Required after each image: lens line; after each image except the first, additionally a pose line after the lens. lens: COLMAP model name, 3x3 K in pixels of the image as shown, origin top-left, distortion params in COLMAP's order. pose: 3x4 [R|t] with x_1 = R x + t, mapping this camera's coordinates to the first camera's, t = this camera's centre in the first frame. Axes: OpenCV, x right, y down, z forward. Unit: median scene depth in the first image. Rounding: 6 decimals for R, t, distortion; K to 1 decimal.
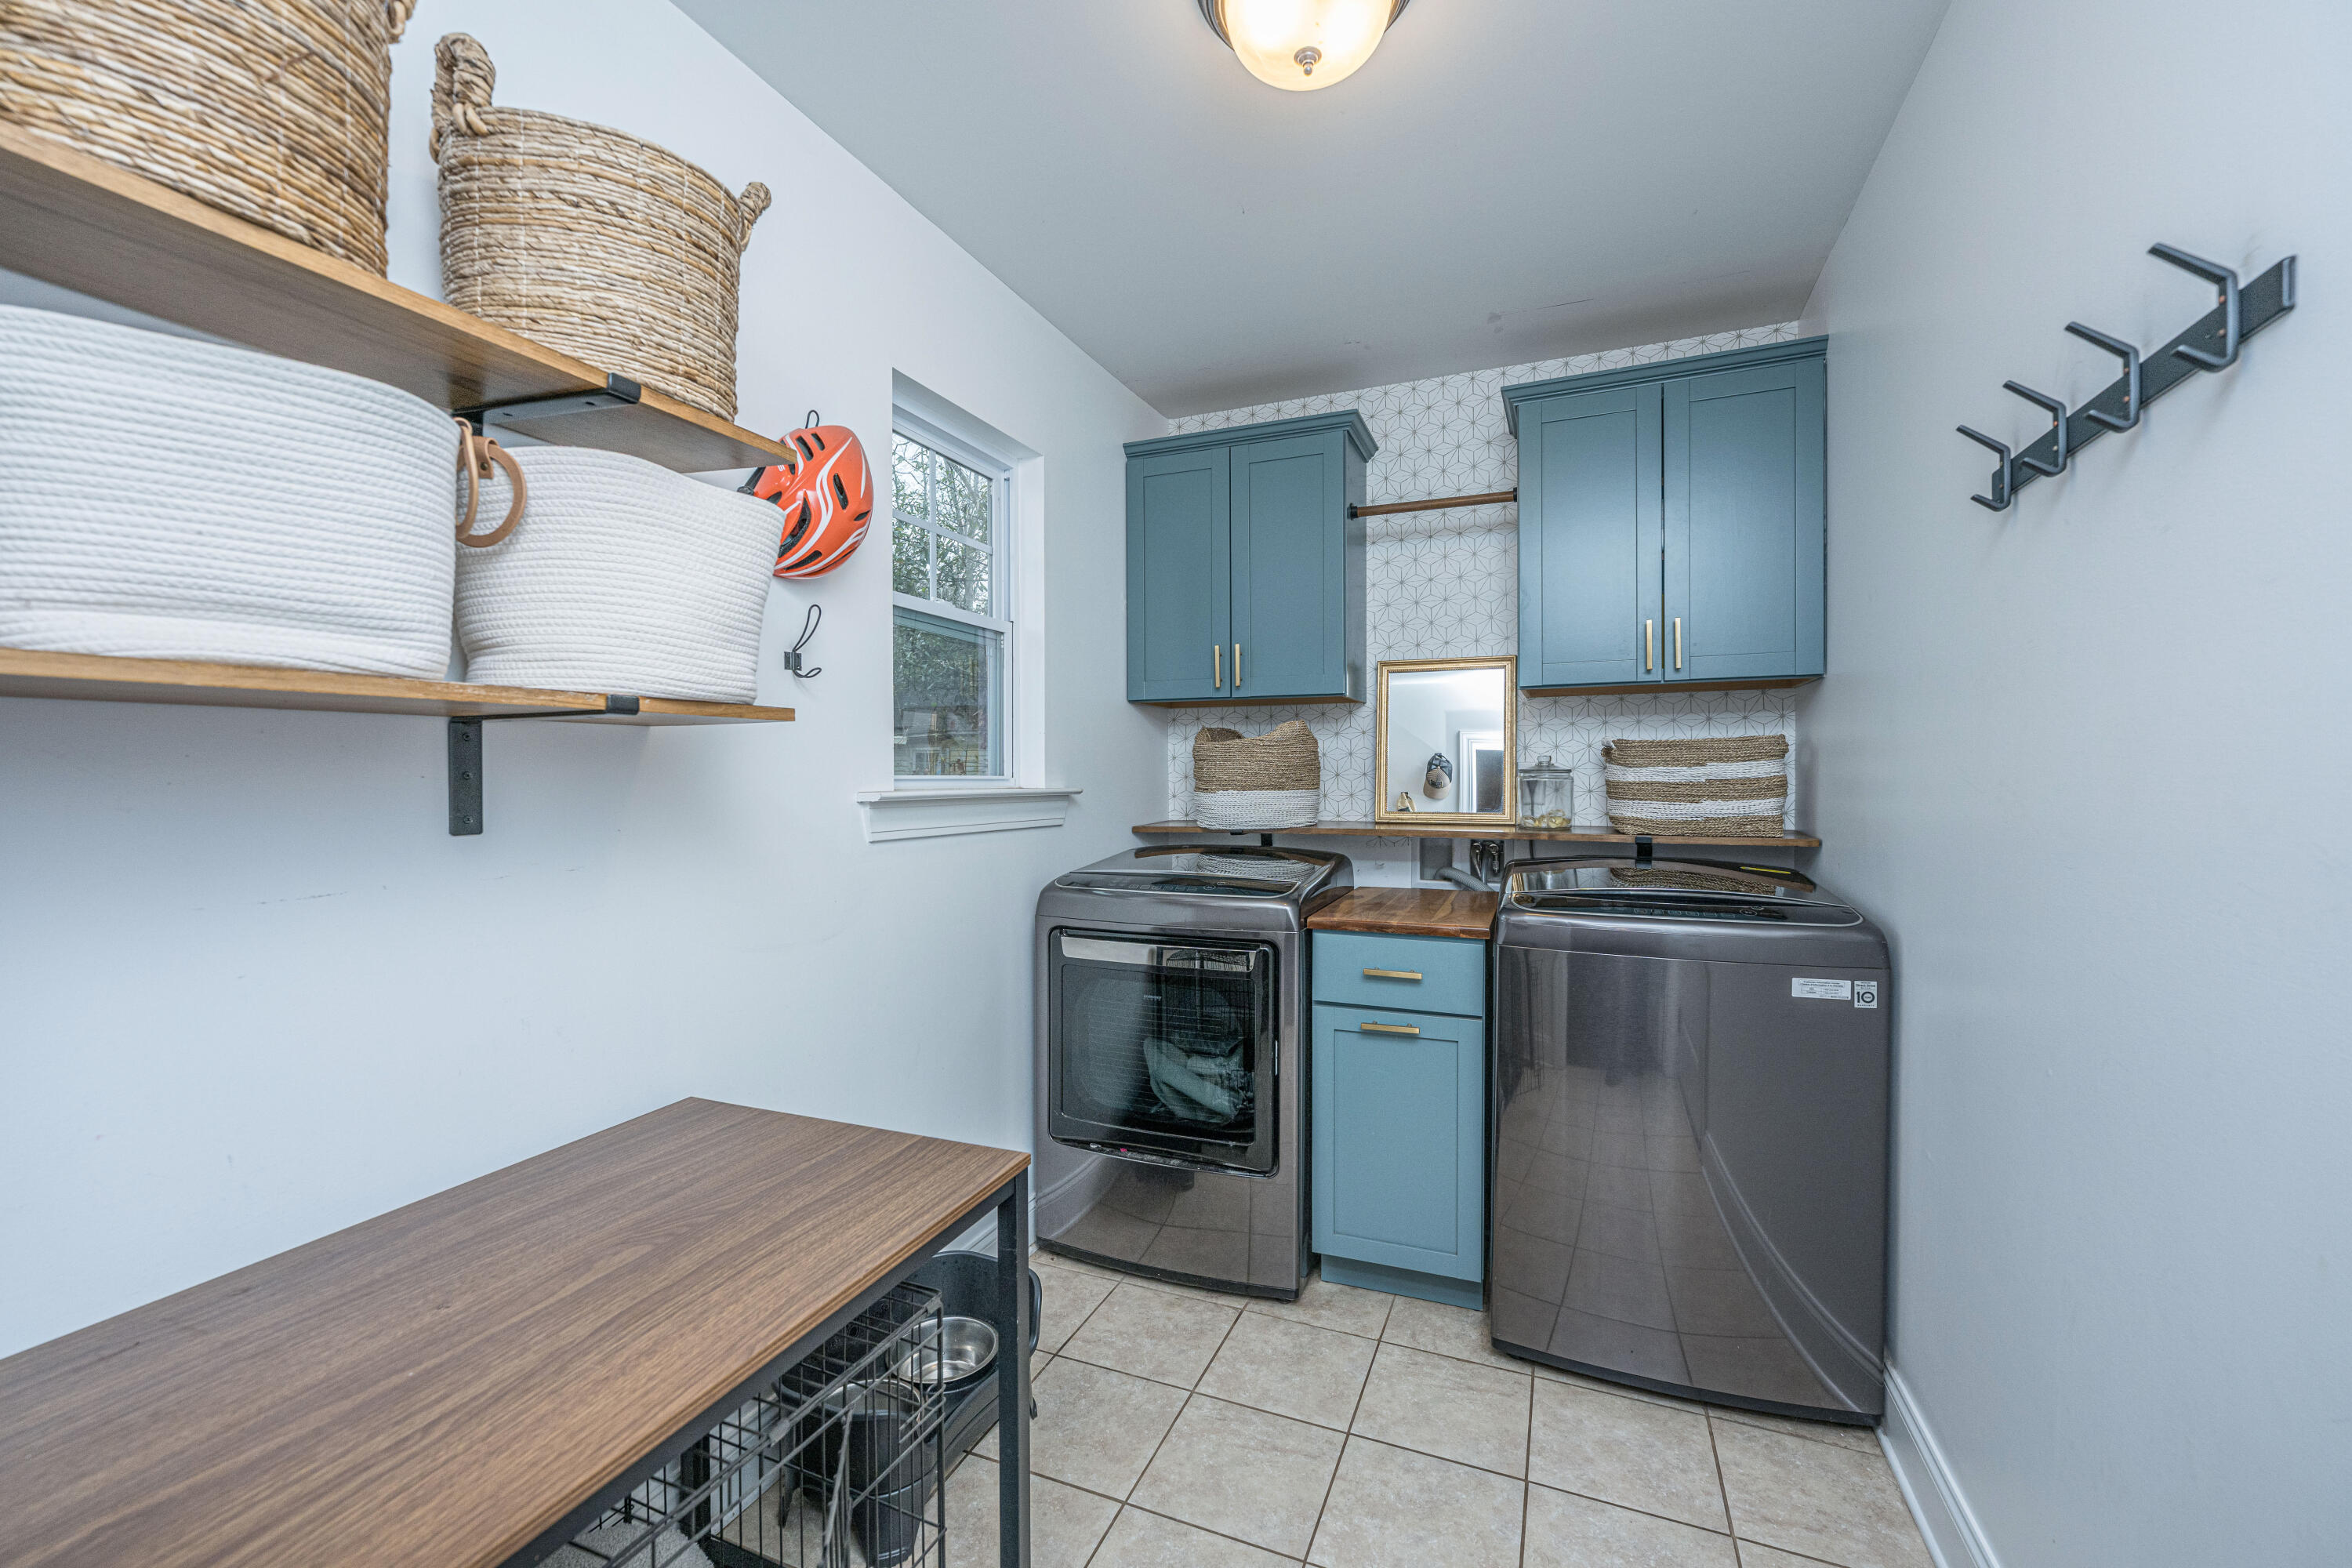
lens RADIAL K [[959.2, 0, 1156.7], [0, 959.2, 762.9], [0, 0, 1]] dist [0.001678, 0.000435]
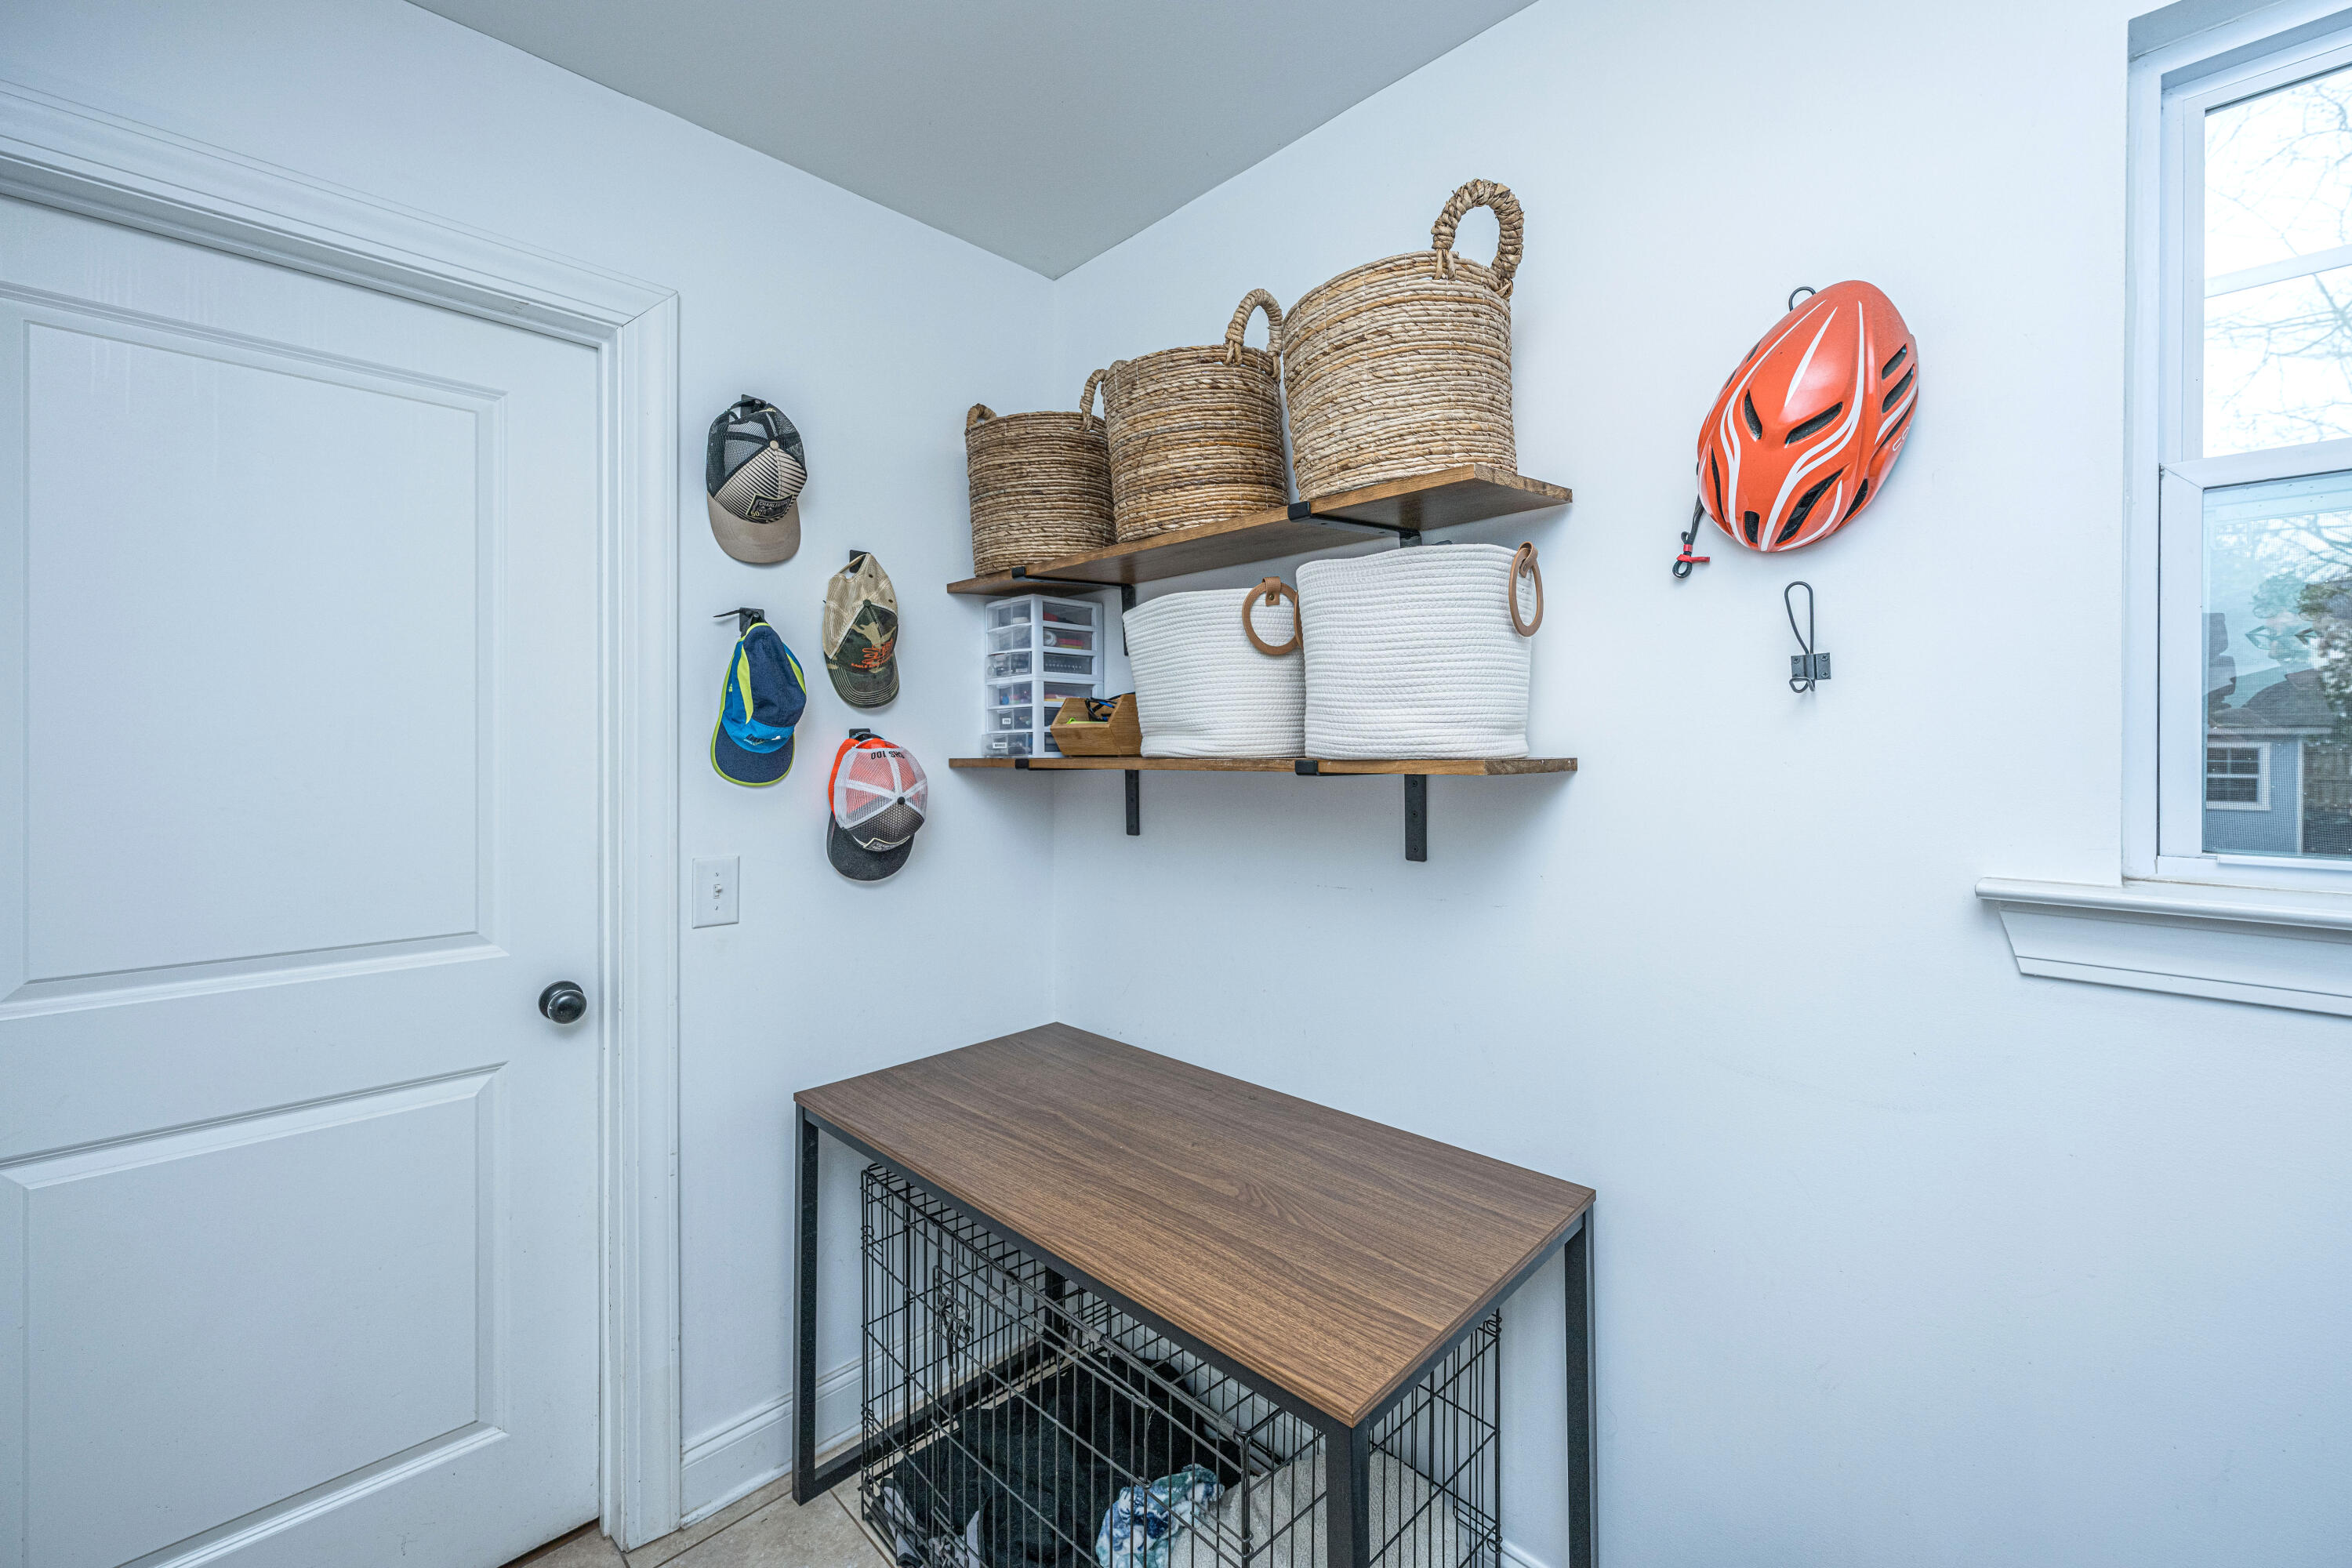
lens RADIAL K [[945.8, 0, 1169.7], [0, 945.8, 742.1], [0, 0, 1]] dist [0.000198, -0.000408]
pose [[-0.373292, 0.001368, -0.927713, 0.714837], [0.019025, 0.999800, -0.006181, -0.103924], [0.927519, -0.019957, -0.373243, 1.463719]]
